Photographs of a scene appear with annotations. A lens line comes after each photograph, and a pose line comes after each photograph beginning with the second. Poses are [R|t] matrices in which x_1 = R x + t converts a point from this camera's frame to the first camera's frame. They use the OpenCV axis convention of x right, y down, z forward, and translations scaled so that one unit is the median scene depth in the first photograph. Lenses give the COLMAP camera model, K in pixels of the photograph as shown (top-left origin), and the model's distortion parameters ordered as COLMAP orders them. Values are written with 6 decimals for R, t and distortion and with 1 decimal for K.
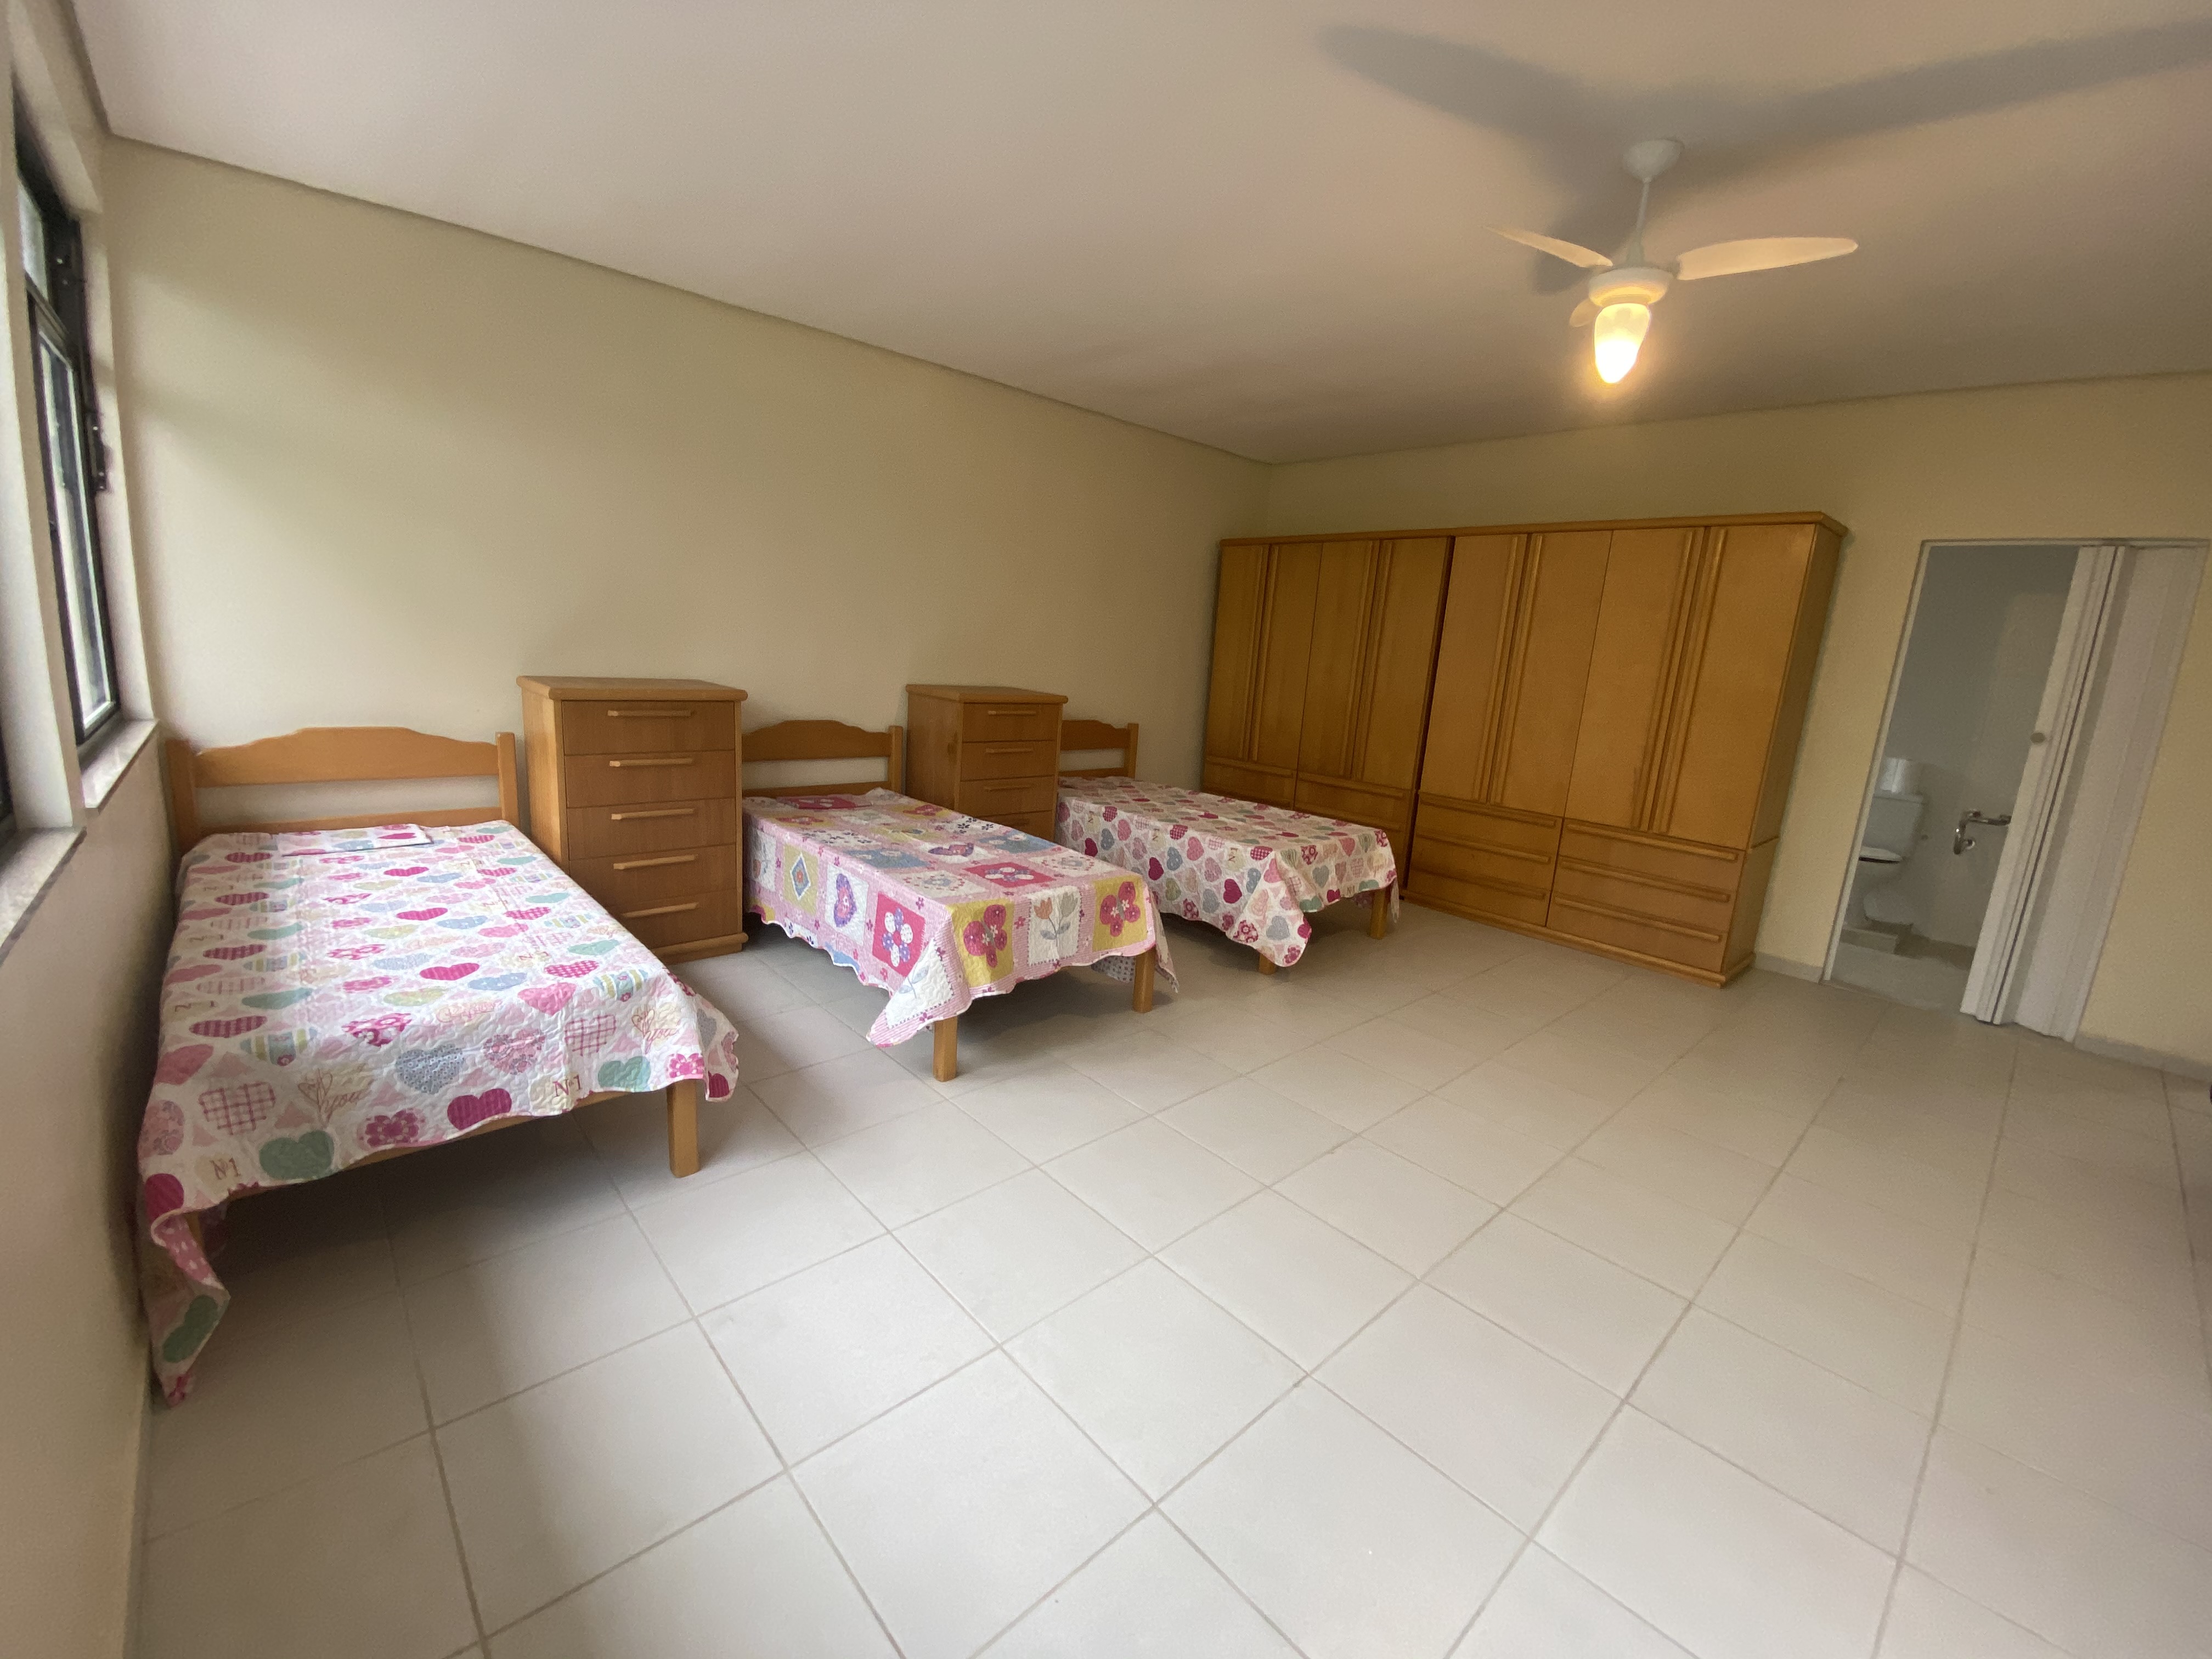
lens RADIAL K [[897.3, 0, 1106.0], [0, 897.3, 829.5], [0, 0, 1]] dist [0.049744, -0.041204]
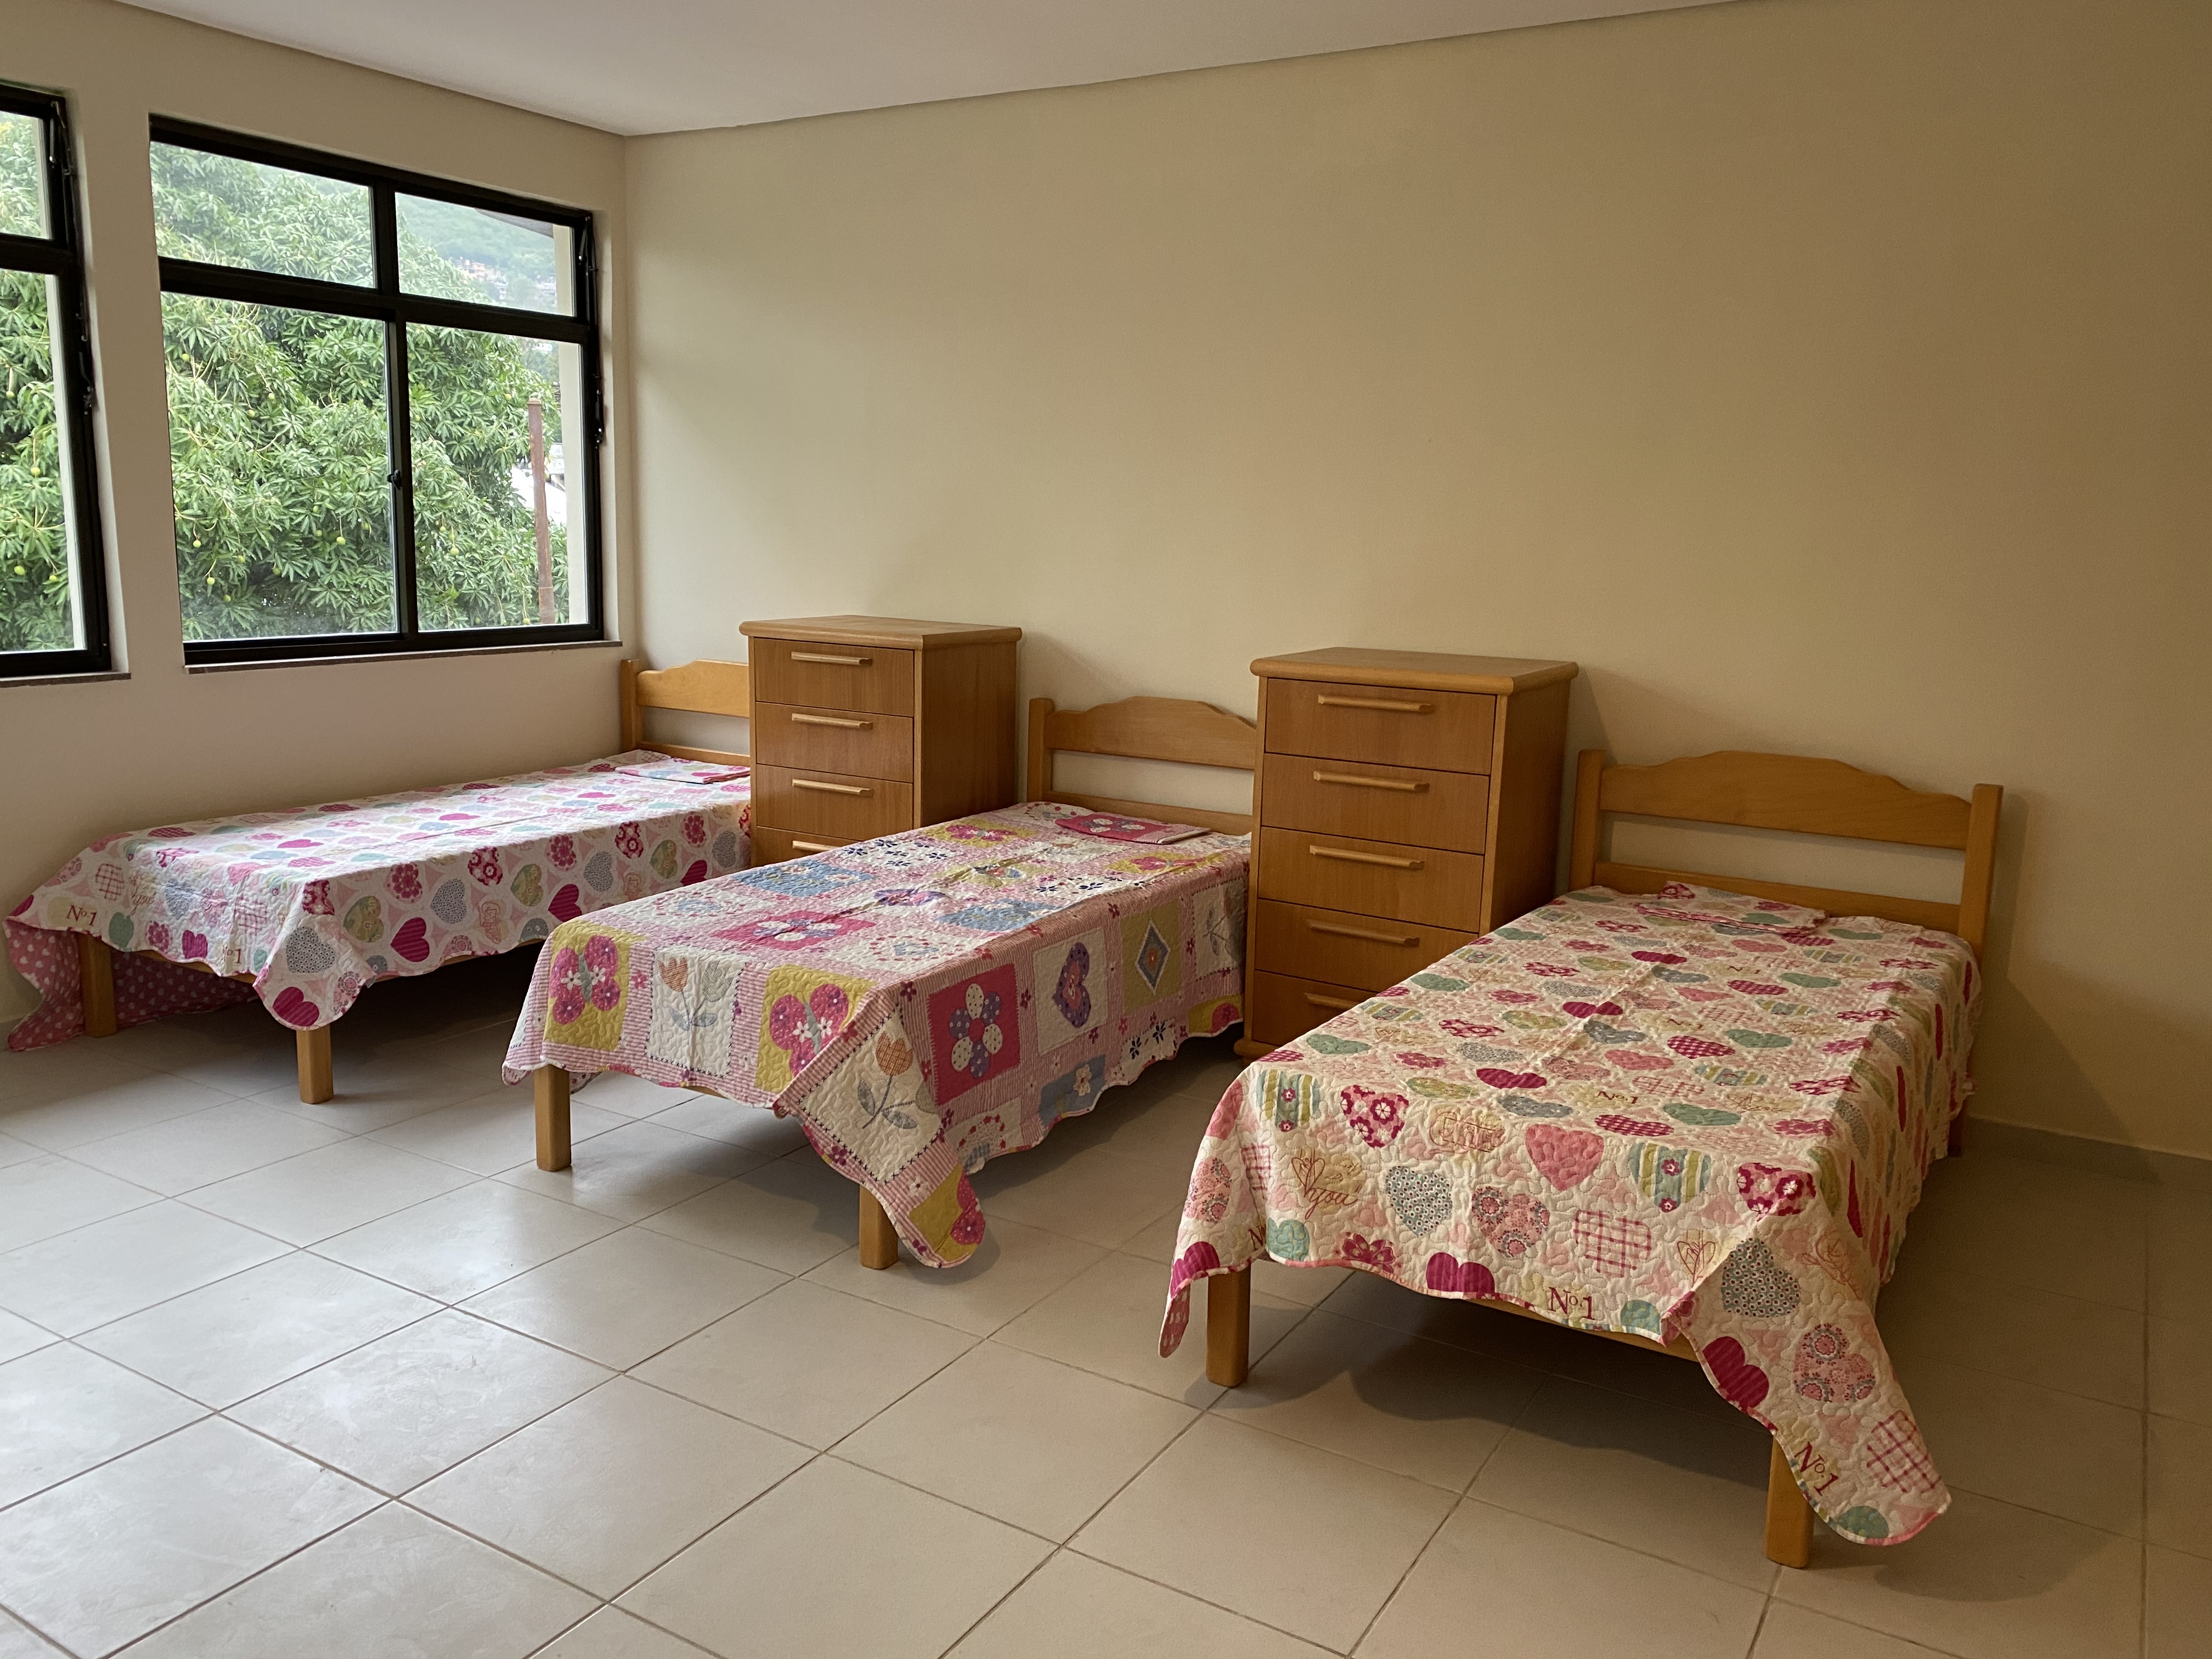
lens RADIAL K [[1672.3, 0, 1176.6], [0, 1672.3, 832.7], [0, 0, 1]] dist [0.035804, -0.003224]
pose [[0.292185, 0.116462, -0.949244, 1.118422], [-0.207512, 0.976631, 0.055948, -0.140503], [0.933577, 0.180632, 0.309524, 0.970573]]
